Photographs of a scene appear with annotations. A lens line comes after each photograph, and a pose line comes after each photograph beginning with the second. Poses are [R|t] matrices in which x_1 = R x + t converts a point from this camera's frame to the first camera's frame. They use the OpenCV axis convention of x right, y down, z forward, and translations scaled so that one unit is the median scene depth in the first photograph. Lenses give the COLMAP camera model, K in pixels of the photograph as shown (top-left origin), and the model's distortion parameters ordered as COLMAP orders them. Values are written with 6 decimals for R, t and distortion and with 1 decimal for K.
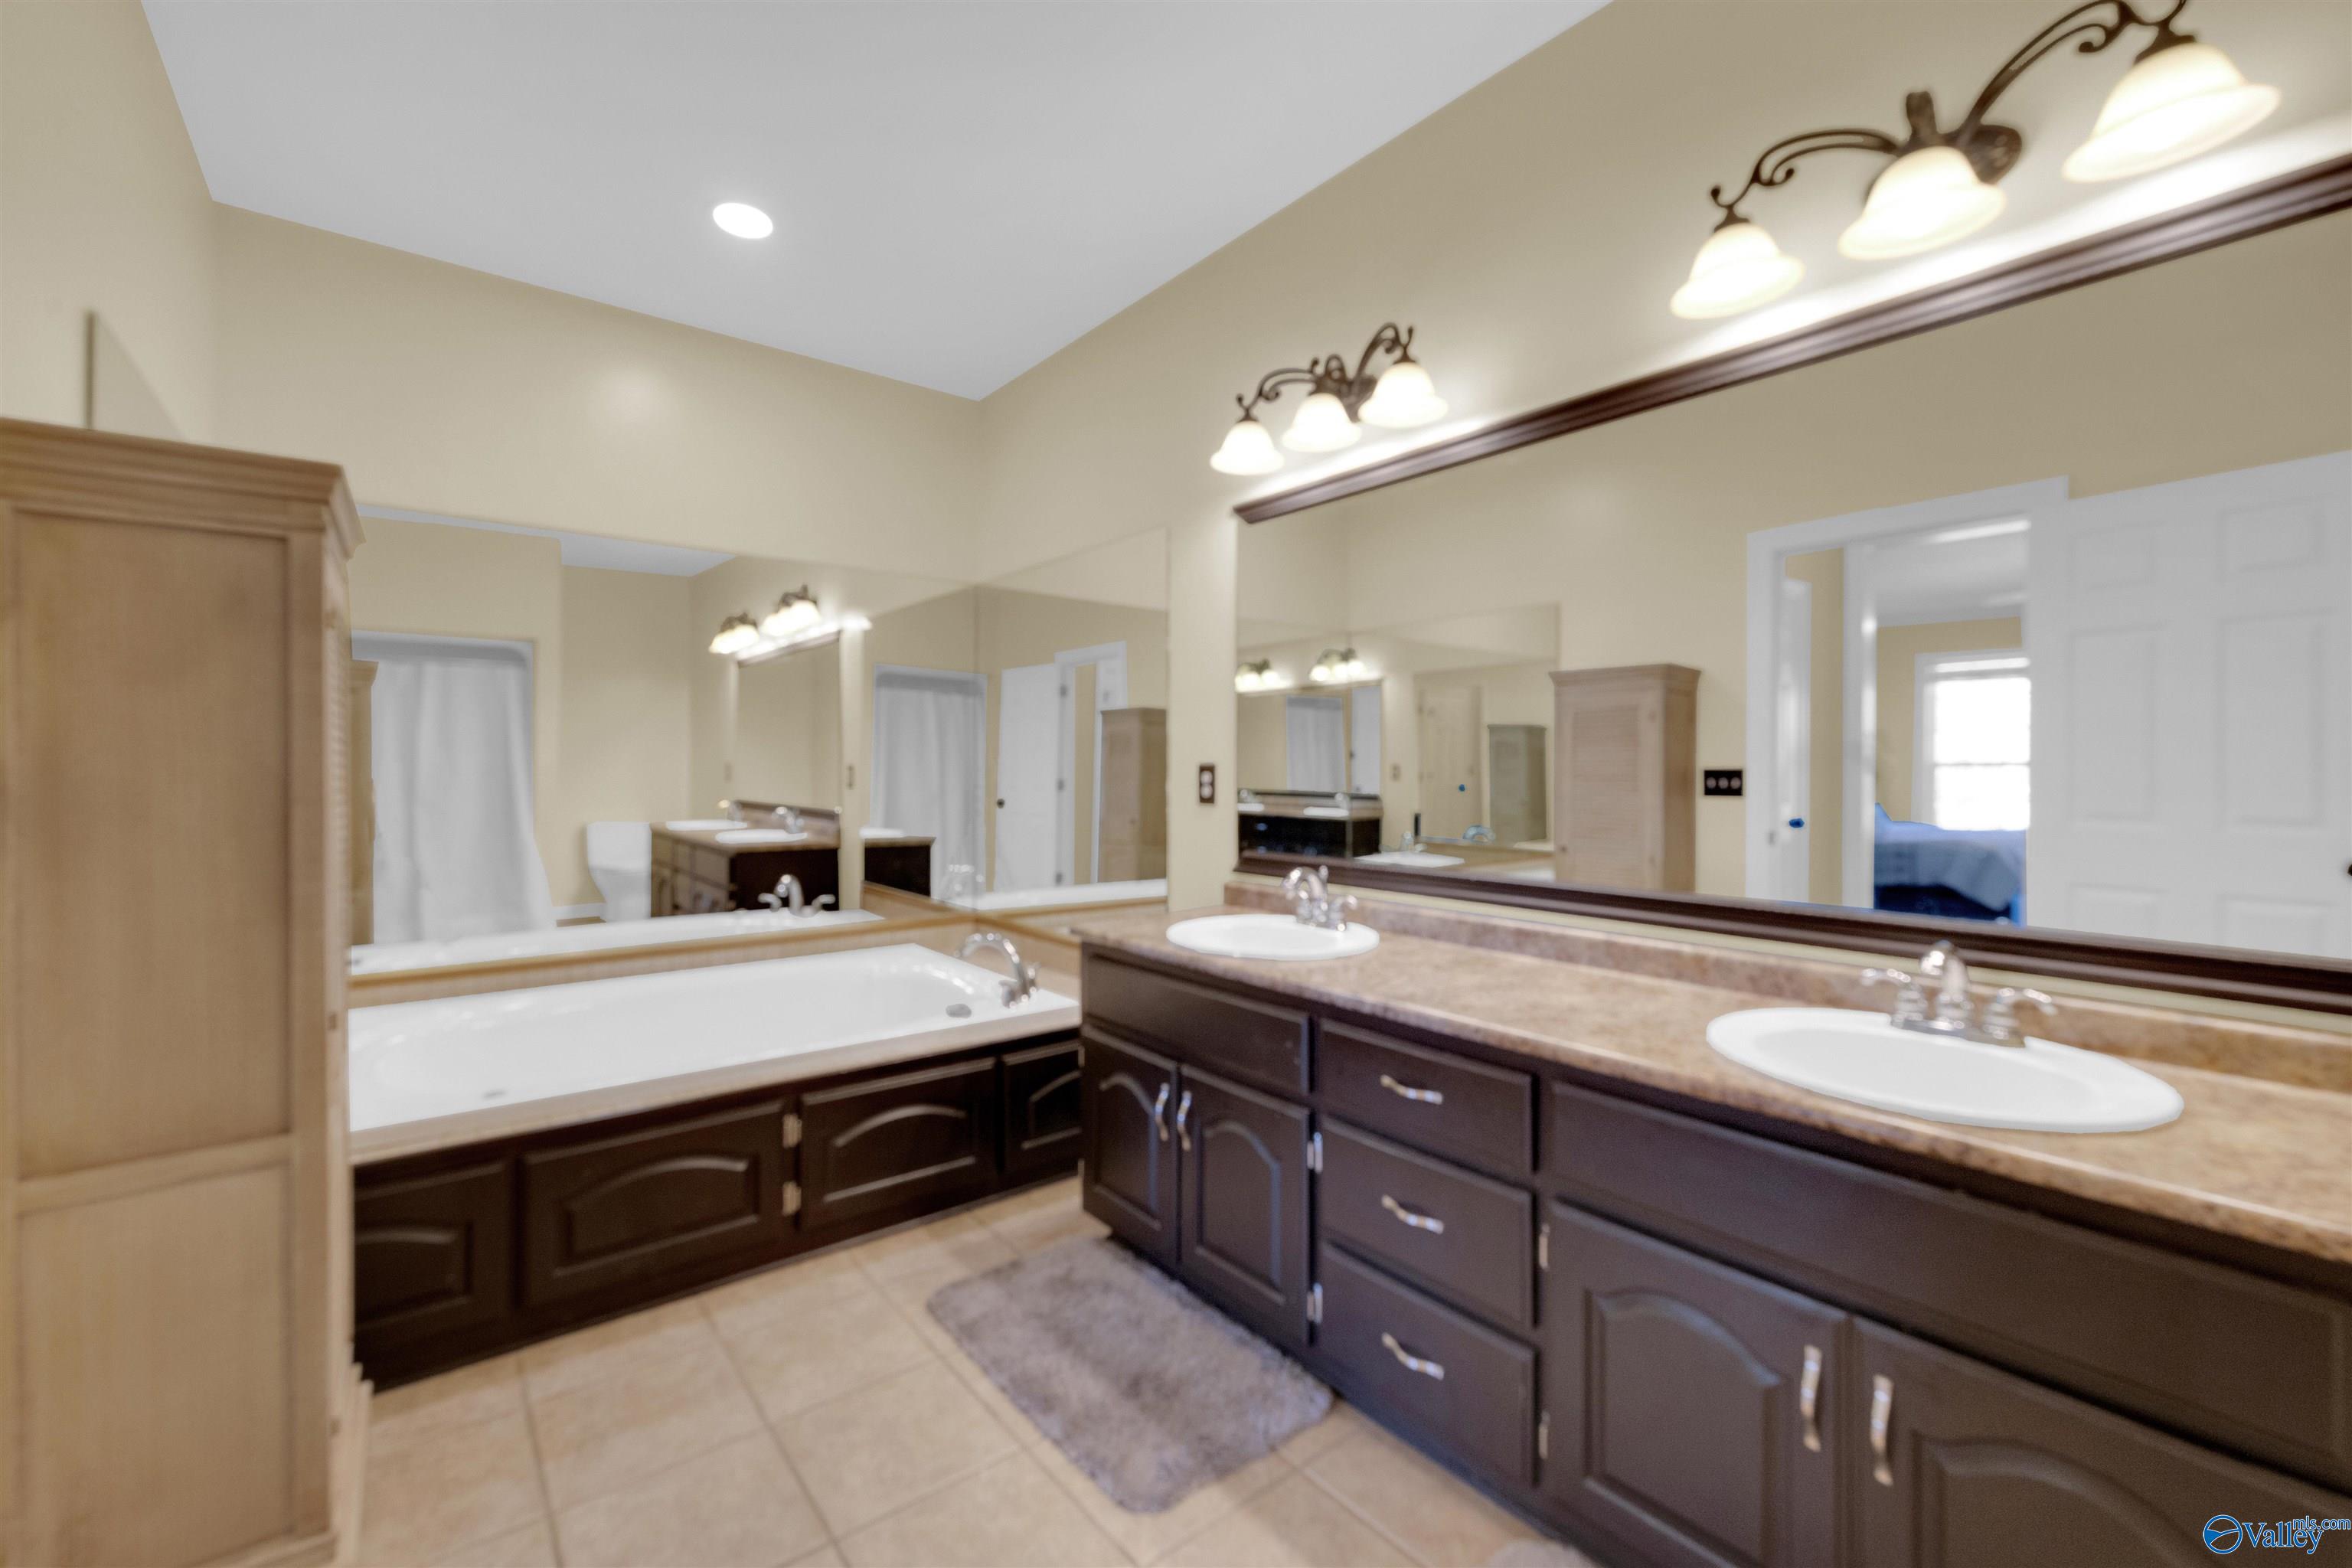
lens RADIAL K [[989.8, 0, 1162.0], [0, 989.8, 772.4], [0, 0, 1]] dist [0.002065, 0.000135]
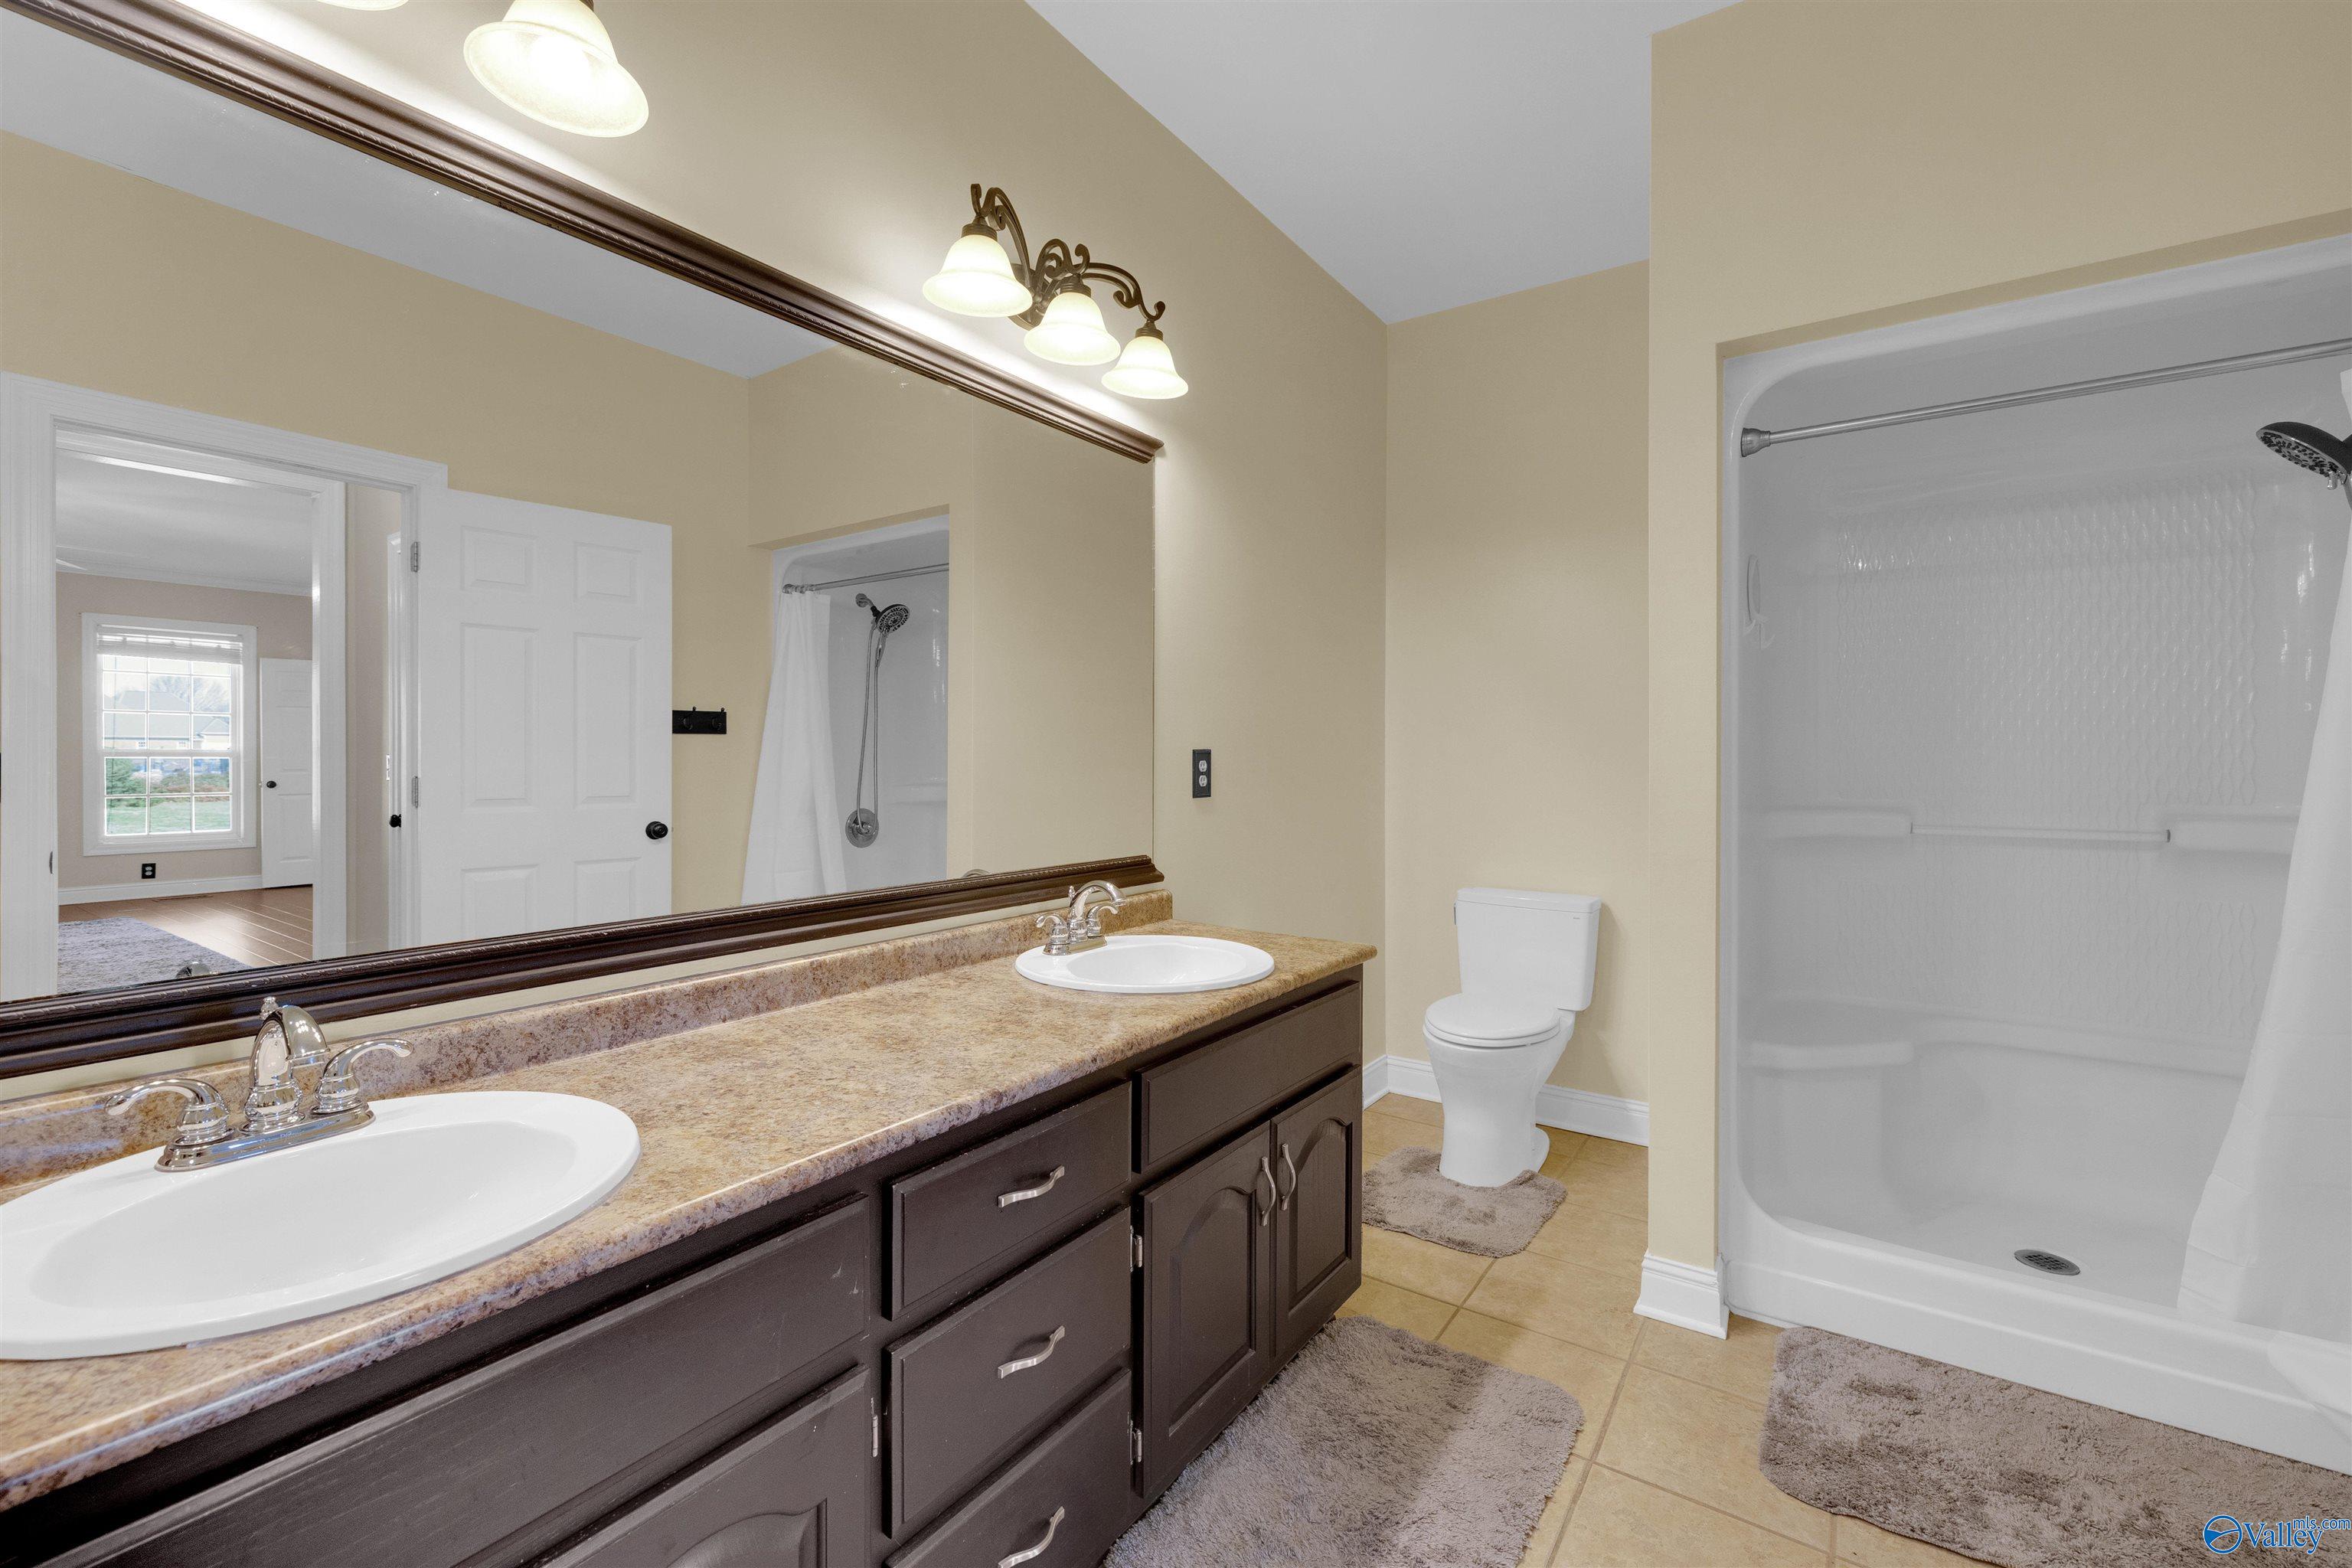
lens RADIAL K [[989.8, 0, 1162.0], [0, 989.8, 772.4], [0, 0, 1]] dist [0.002065, 0.000135]
pose [[-0.296850, -0.007939, 0.954891, -0.364435], [0.001770, 0.999959, 0.008864, 0.004845], [-0.954923, 0.004321, -0.296823, 0.868433]]
